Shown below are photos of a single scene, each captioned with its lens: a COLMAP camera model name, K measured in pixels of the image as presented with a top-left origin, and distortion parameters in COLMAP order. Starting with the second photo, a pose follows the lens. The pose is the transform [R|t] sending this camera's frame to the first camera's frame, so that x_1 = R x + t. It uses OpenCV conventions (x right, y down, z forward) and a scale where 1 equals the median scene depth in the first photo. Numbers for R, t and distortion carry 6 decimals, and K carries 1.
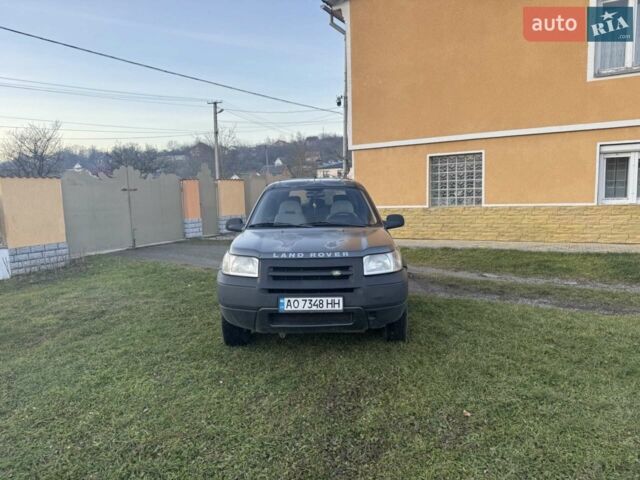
lens RADIAL K [[461.2, 0, 318.6], [0, 461.2, 237.8], [0, 0, 1]] dist [0.034041, -0.042797]
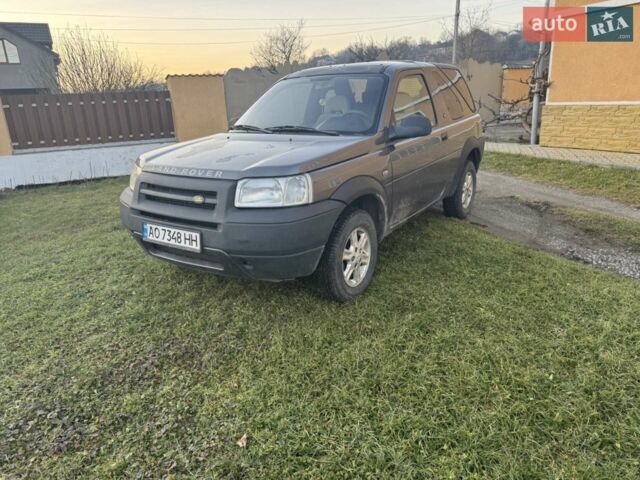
lens RADIAL K [[461.2, 0, 319.1], [0, 461.2, 240.4], [0, 0, 1]] dist [0.034041, -0.042797]
pose [[0.839285, 0.153575, -0.521550, 0.597748], [-0.036179, 0.972926, 0.228266, -0.035363], [0.542486, -0.172711, 0.822119, 0.495373]]
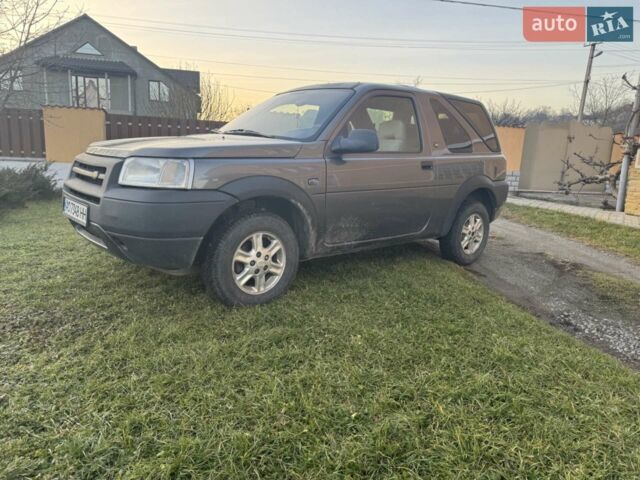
lens RADIAL K [[461.2, 0, 319.4], [0, 461.2, 241.4], [0, 0, 1]] dist [0.034041, -0.042797]
pose [[0.660454, 0.197214, -0.724505, 0.852056], [-0.142688, 0.980274, 0.136761, 0.027714], [0.737184, 0.013054, 0.675566, 0.771247]]
